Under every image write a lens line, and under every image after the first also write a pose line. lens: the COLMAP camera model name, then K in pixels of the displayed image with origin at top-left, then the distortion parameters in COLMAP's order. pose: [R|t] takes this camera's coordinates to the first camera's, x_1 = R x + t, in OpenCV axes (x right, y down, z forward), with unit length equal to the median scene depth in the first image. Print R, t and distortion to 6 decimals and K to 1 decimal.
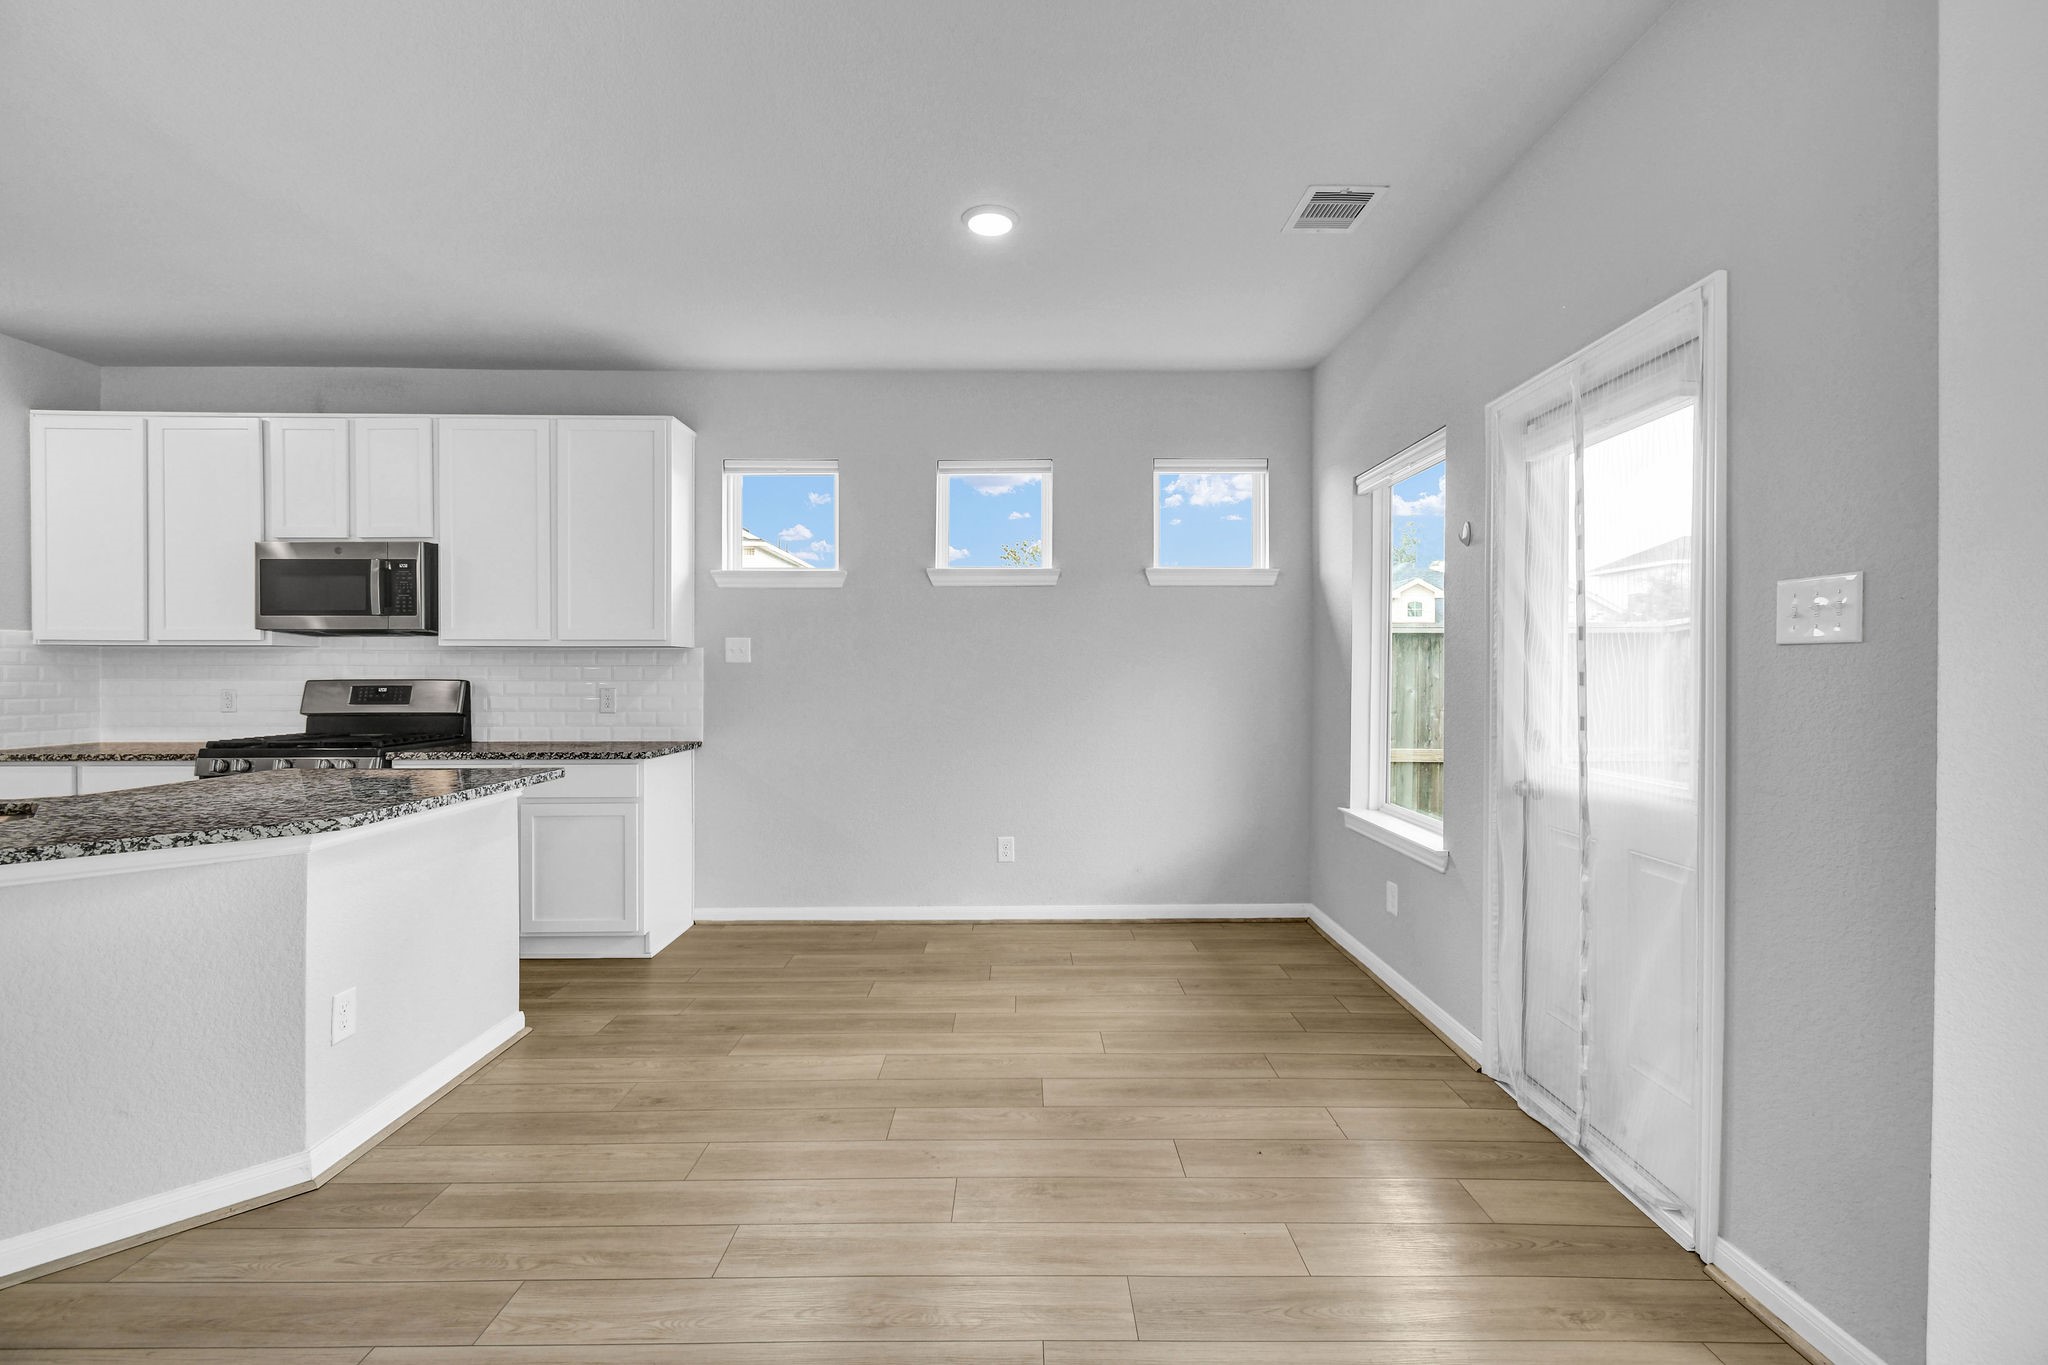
lens RADIAL K [[889.4, 0, 1025.2], [0, 889.4, 676.5], [0, 0, 1]] dist [-0.001143, -0.001043]
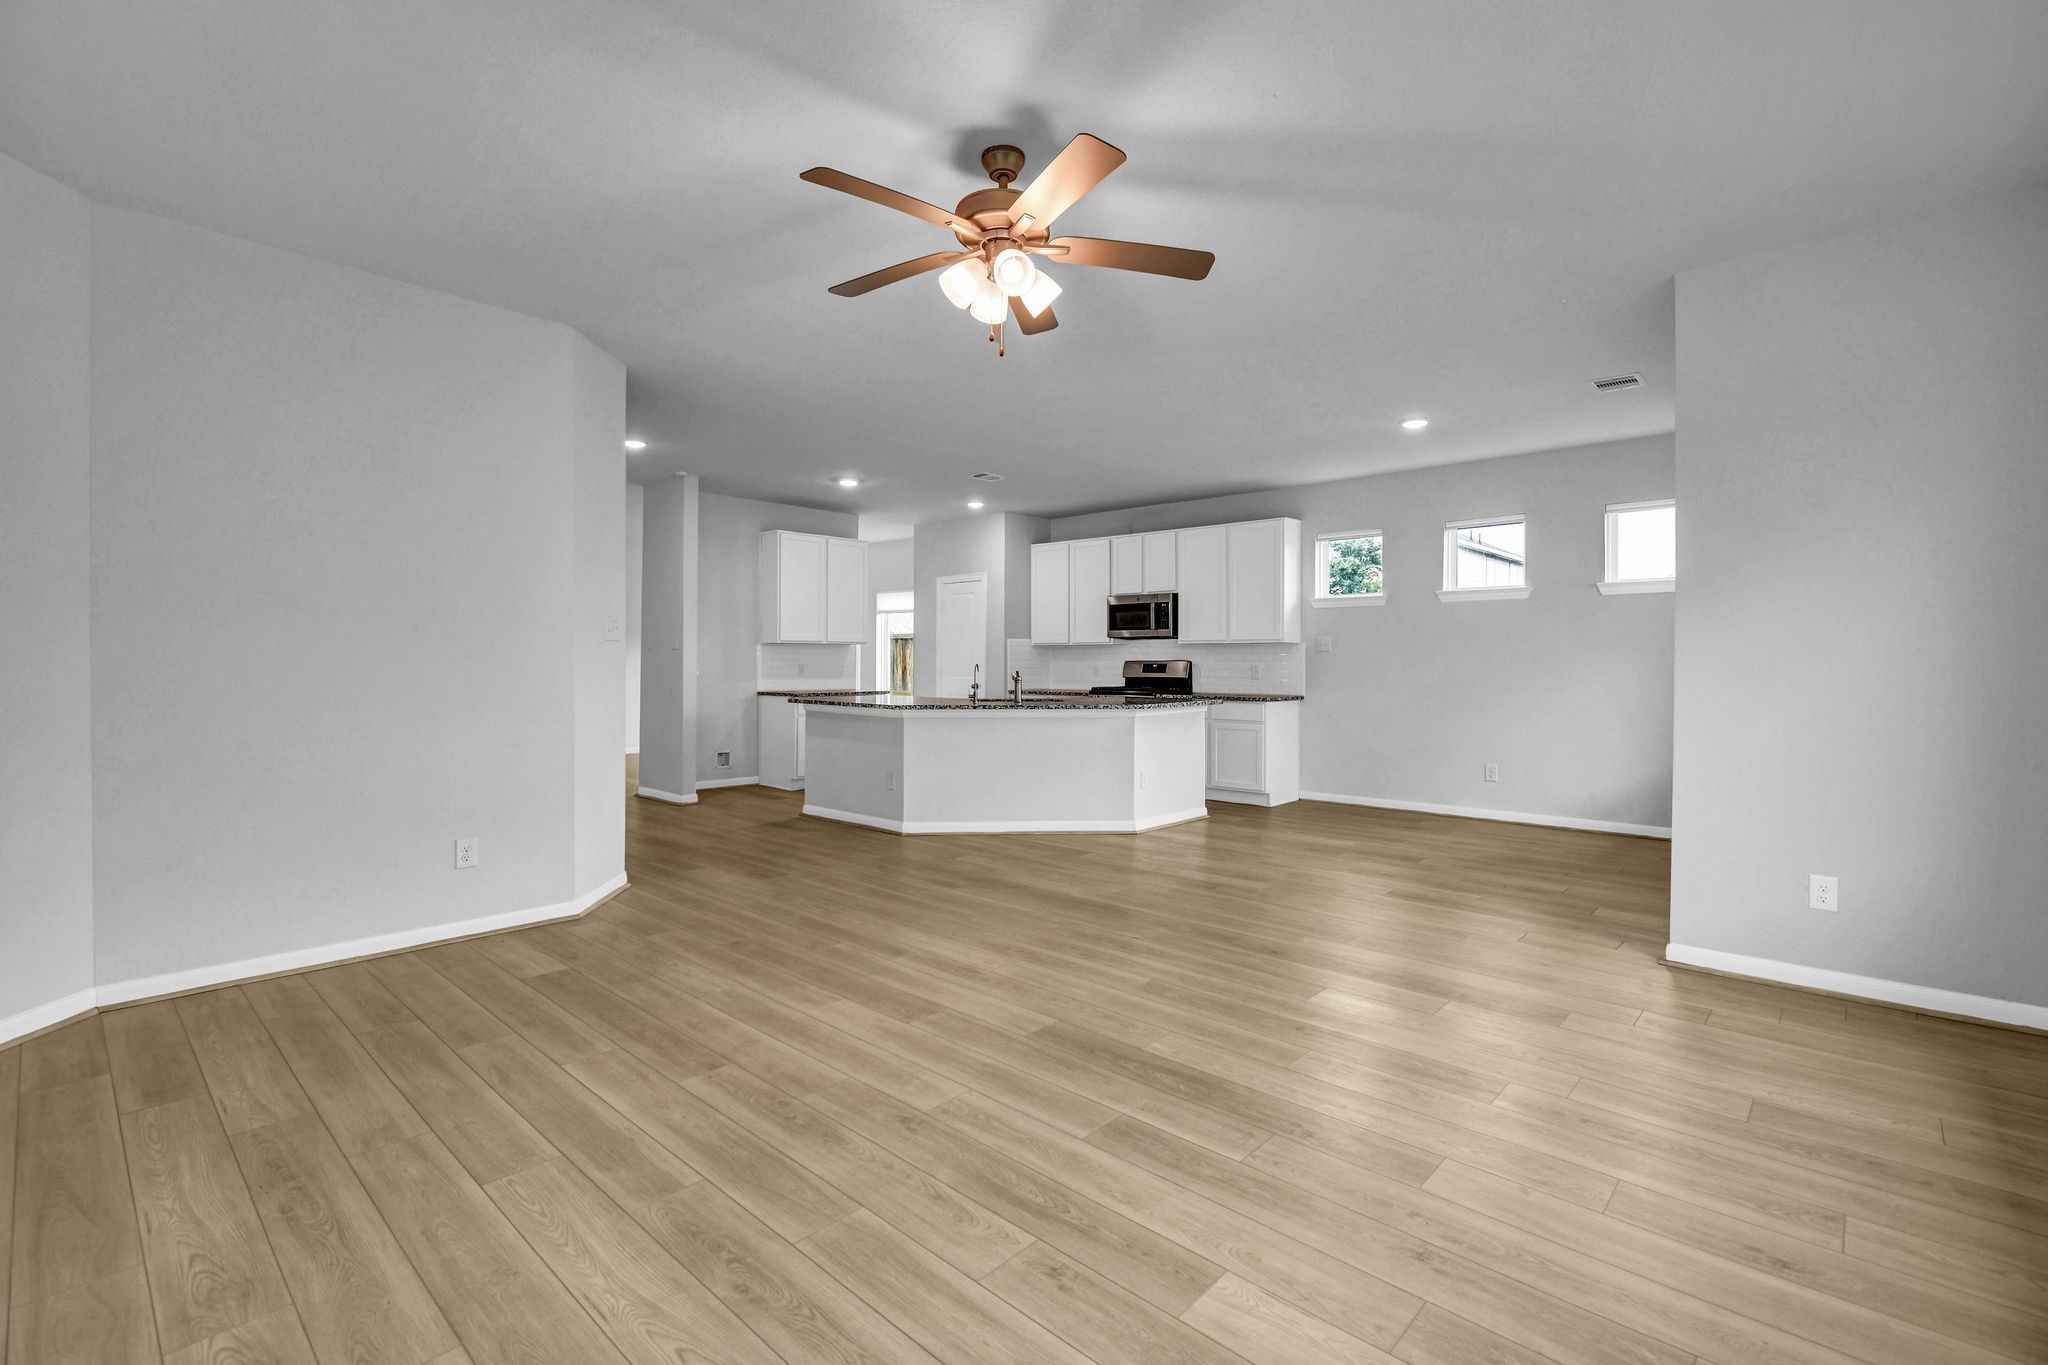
lens RADIAL K [[897.6, 0, 1039.5], [0, 897.6, 673.4], [0, 0, 1]] dist [-0.000880, -0.000397]
pose [[0.733169, 0.013869, -0.679905, 0.501189], [-0.003111, 0.999850, 0.017042, -0.001301], [0.680039, -0.010380, 0.733102, -0.716606]]
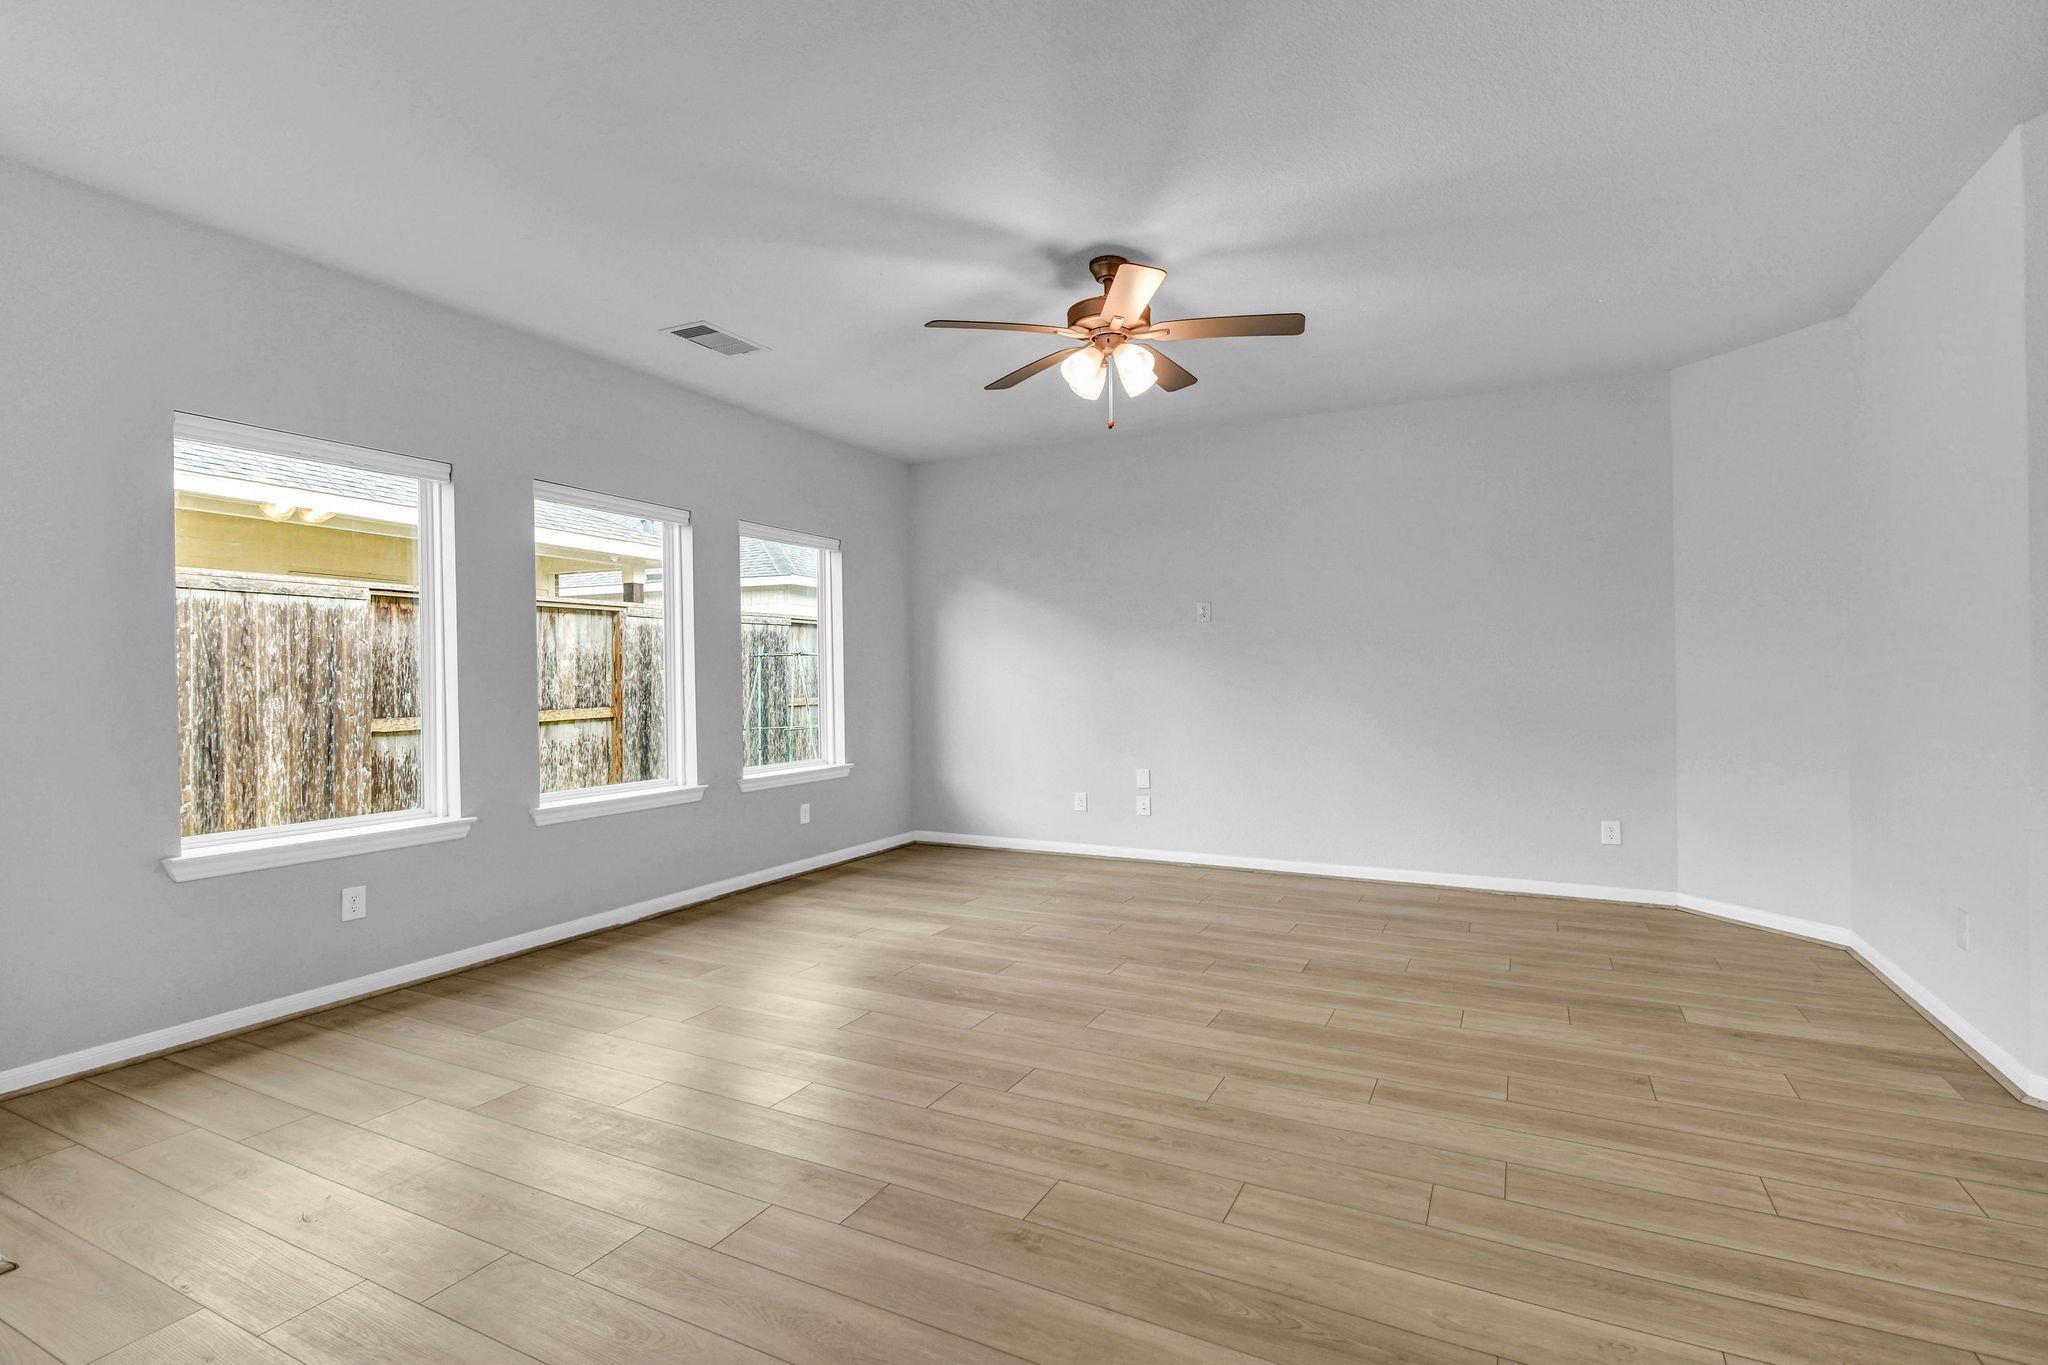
lens RADIAL K [[915.2, 0, 1024.8], [0, 915.2, 671.1], [0, 0, 1]] dist [-0.001320, -0.001274]
pose [[-0.885717, 0.014079, 0.464012, -0.291251], [0.014815, 0.999888, -0.002059, 0.010682], [-0.463989, 0.005050, -0.885826, 0.512582]]
